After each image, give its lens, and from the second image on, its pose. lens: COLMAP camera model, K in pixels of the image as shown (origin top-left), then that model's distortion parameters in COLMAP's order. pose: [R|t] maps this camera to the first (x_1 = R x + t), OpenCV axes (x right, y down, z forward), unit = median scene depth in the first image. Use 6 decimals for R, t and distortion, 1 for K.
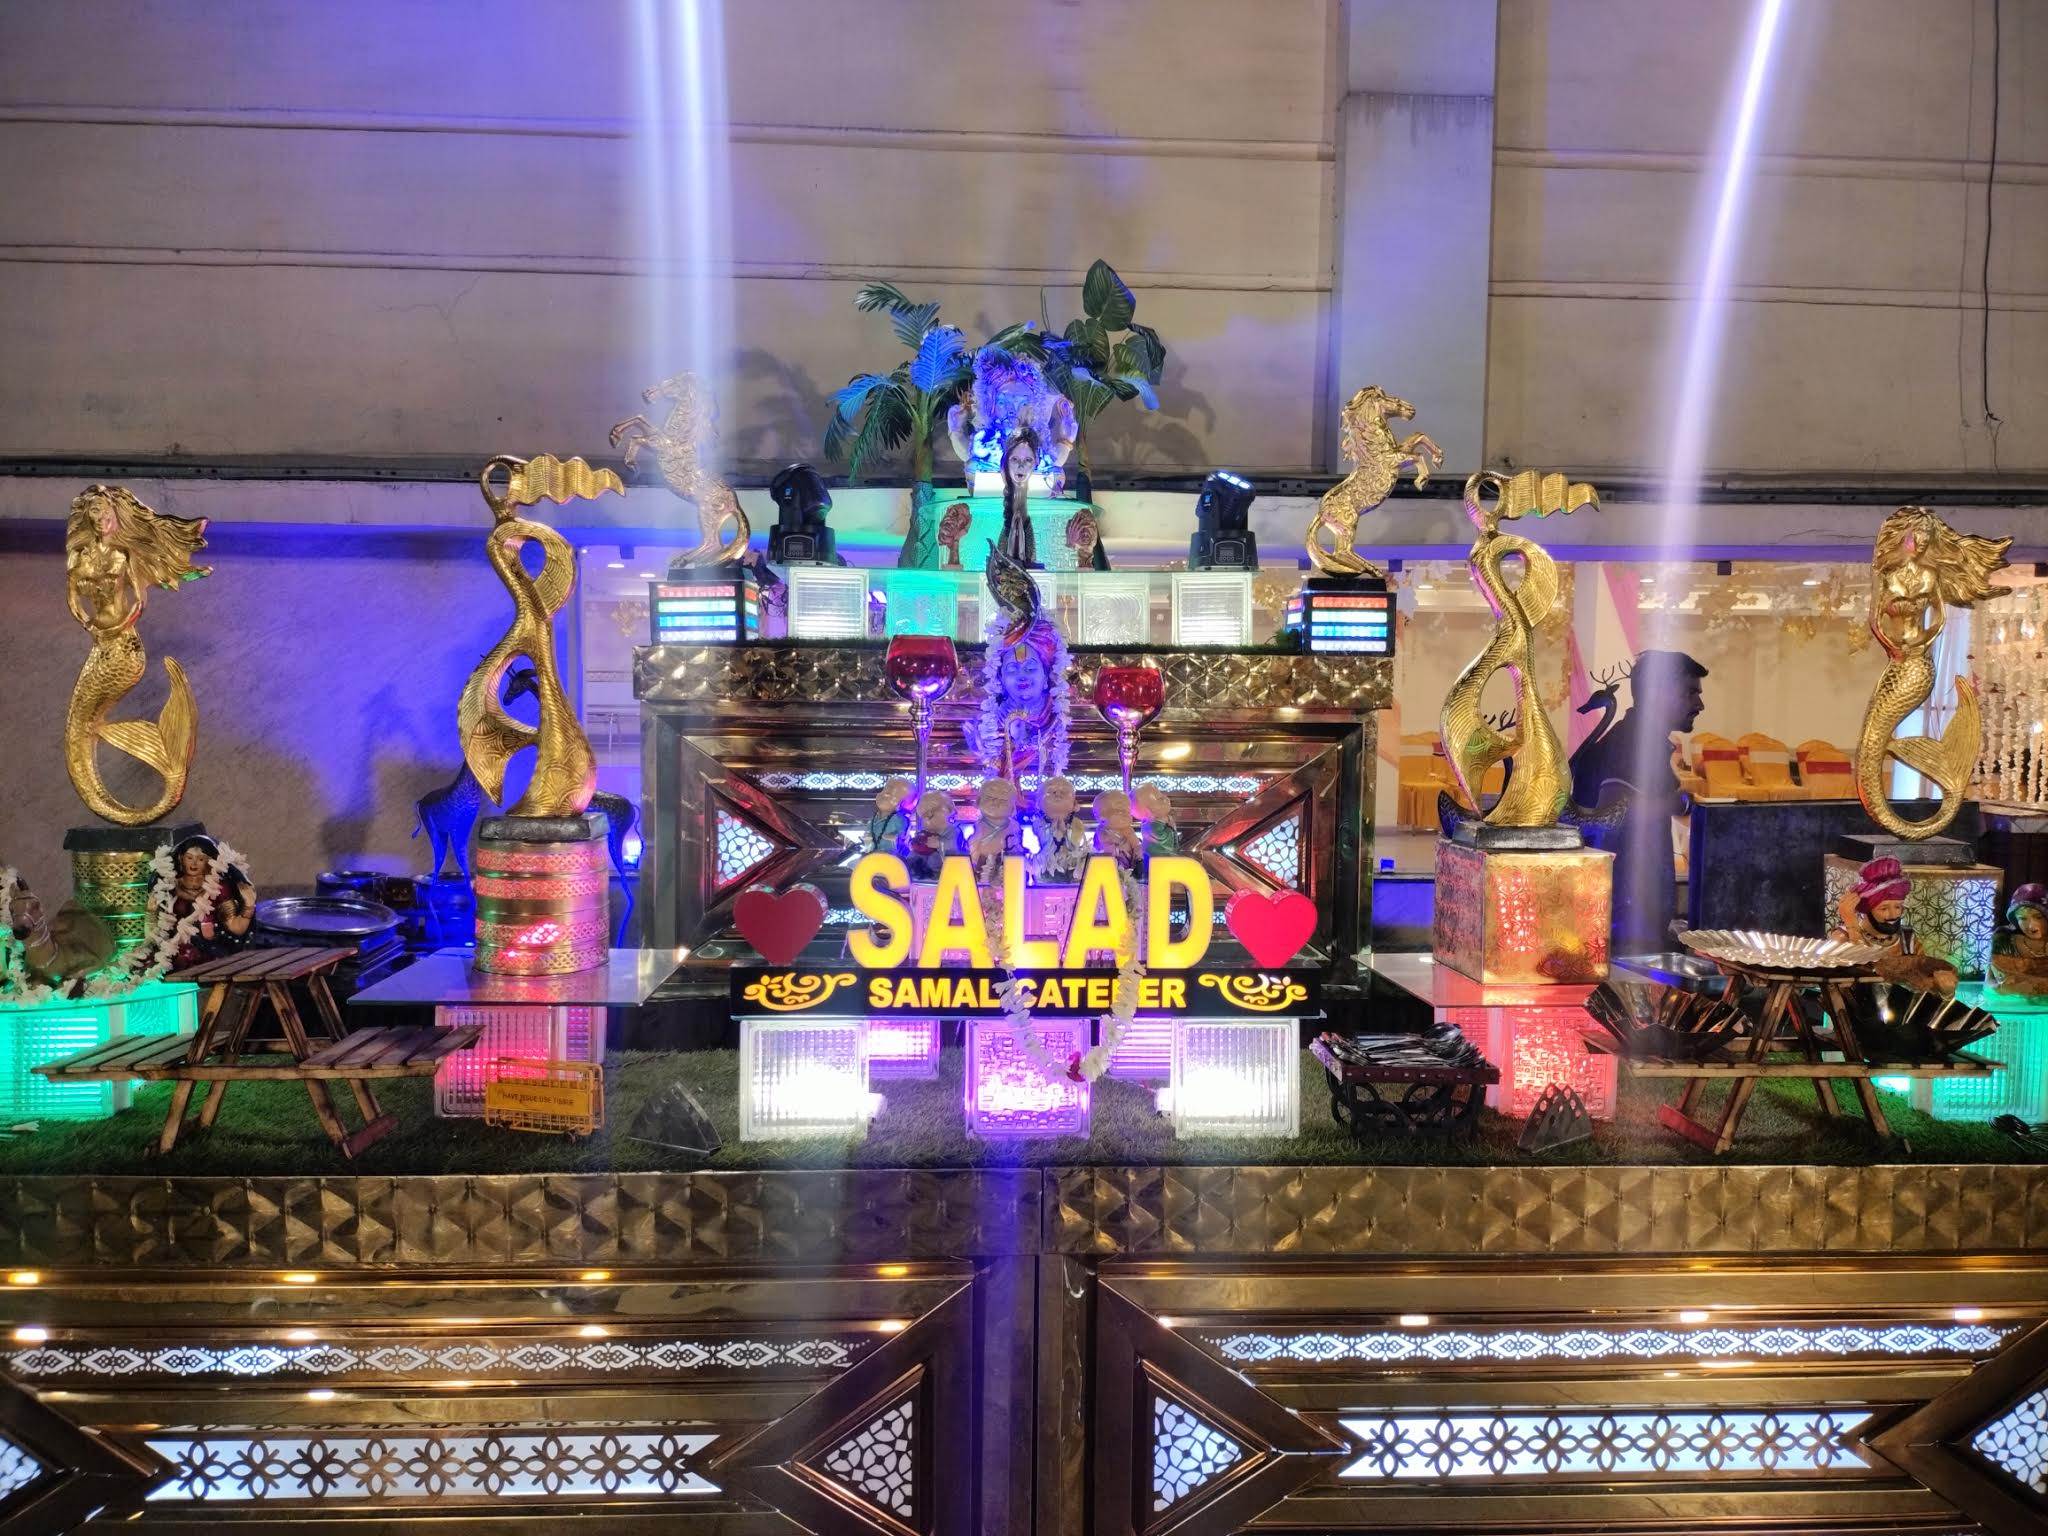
lens RADIAL K [[1360.7, 0, 1009.3], [0, 1360.7, 776.0], [0, 0, 1]] dist [0.038307, -0.058755]
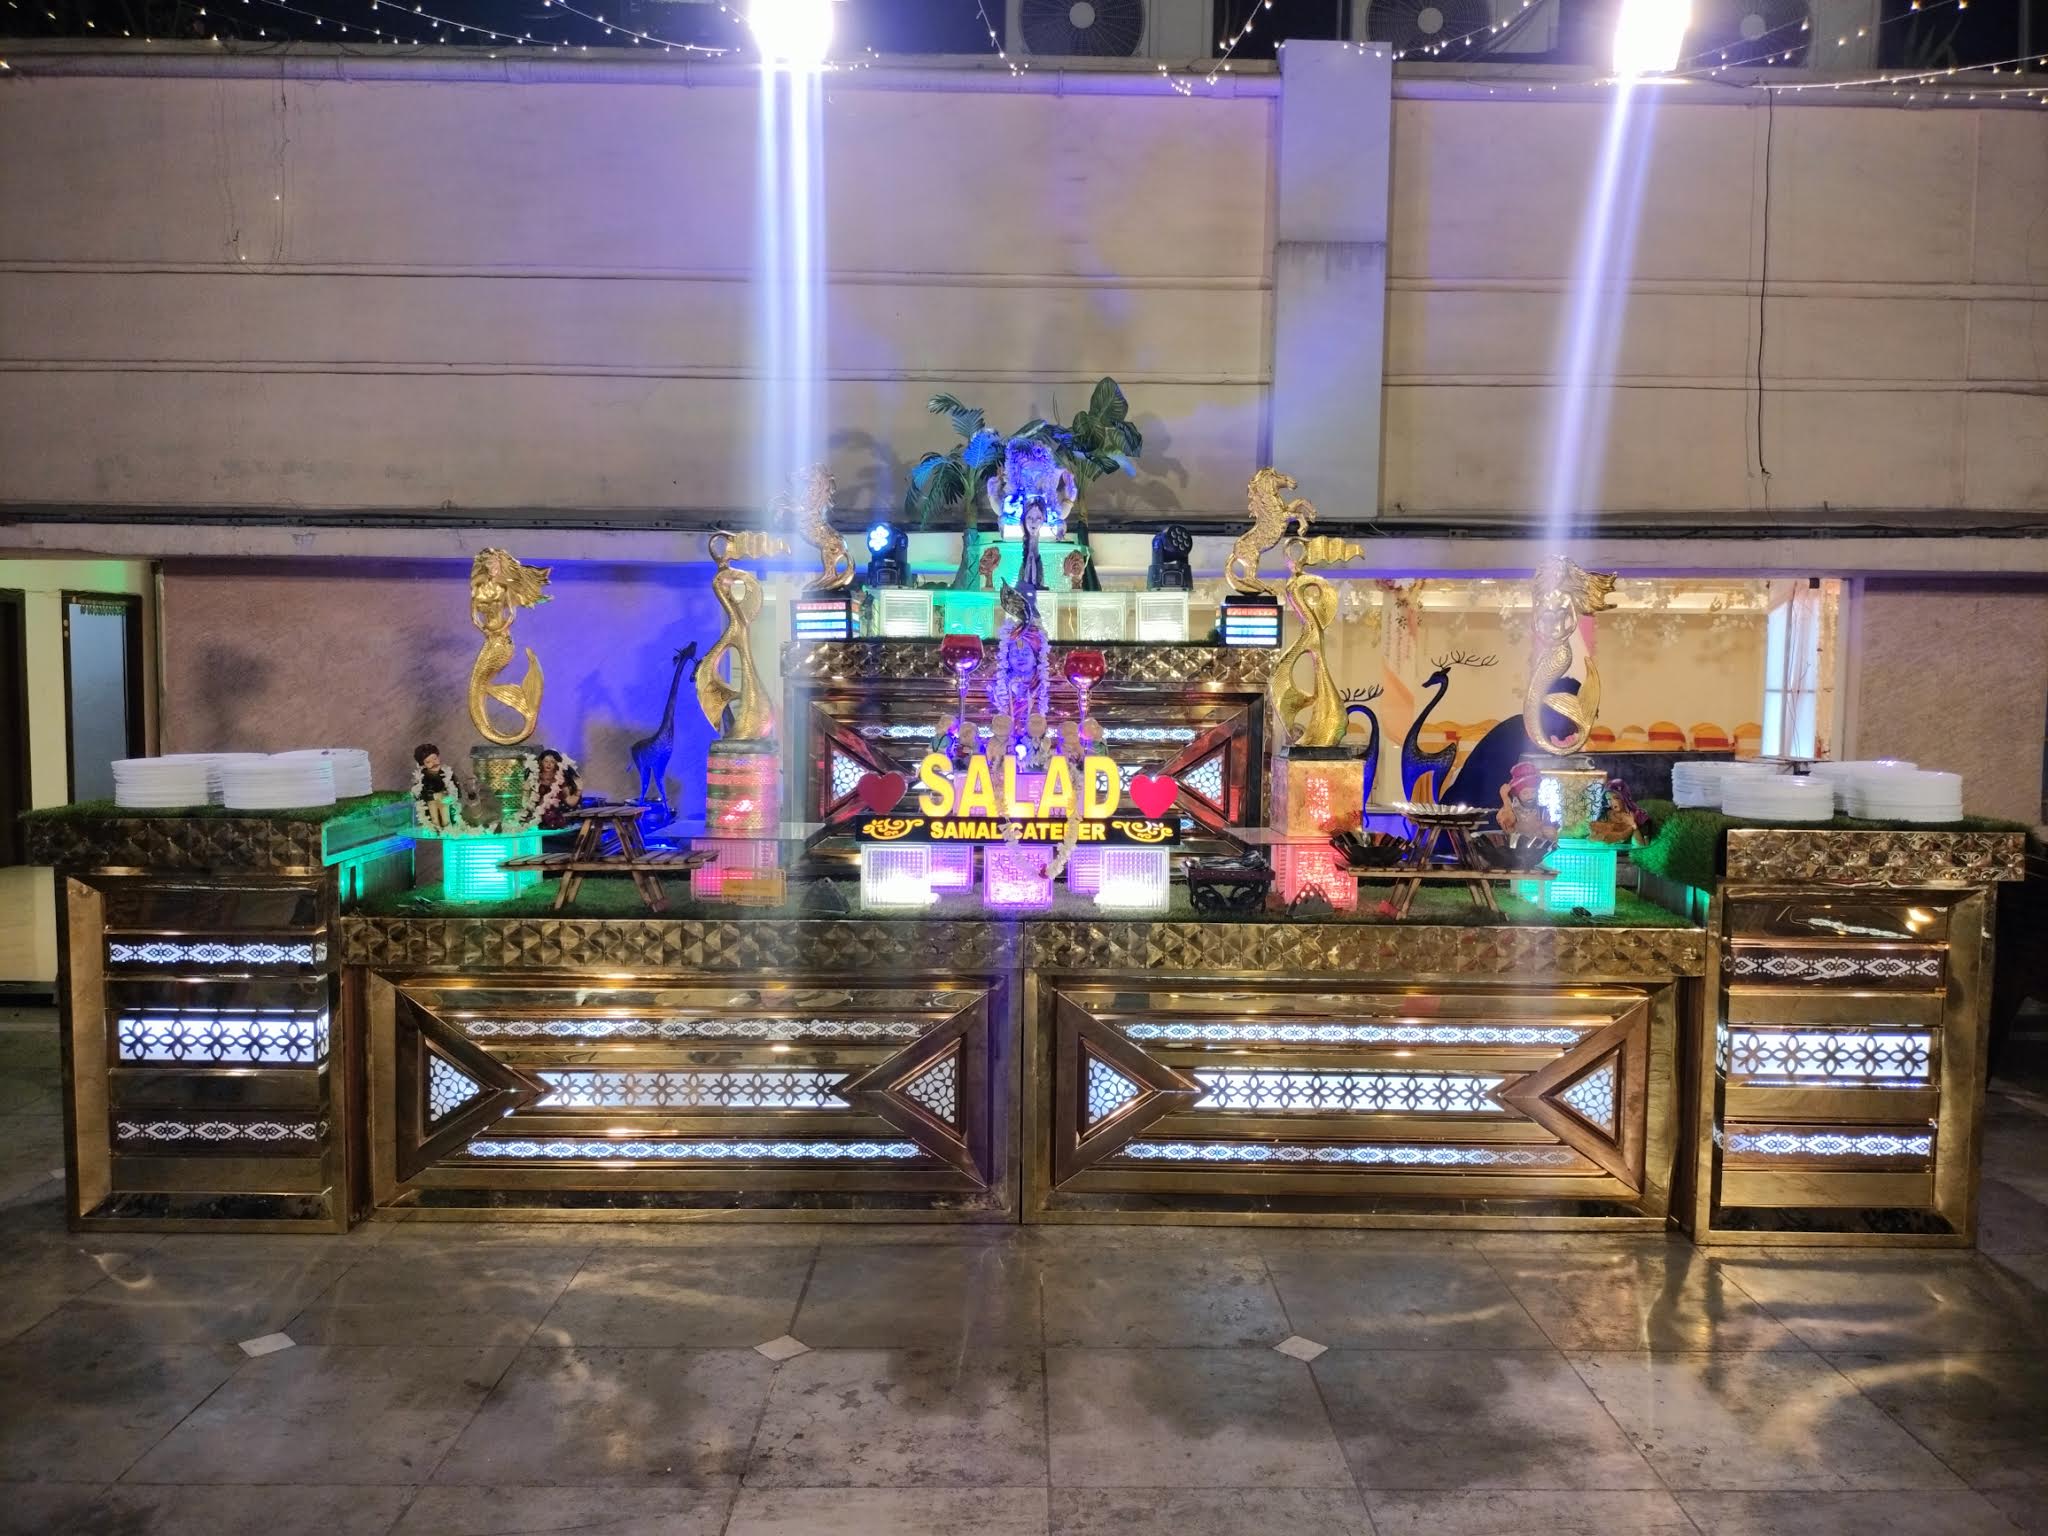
lens RADIAL K [[1173.8, 0, 1024.0], [0, 1173.8, 768.0], [0, 0, 1]] dist [0.020307, -0.000344]
pose [[0.999576, 0.001461, -0.029093, 0.056759], [-0.001176, 0.999951, 0.009836, 0.050342], [0.029106, -0.009798, 0.999528, -0.474543]]
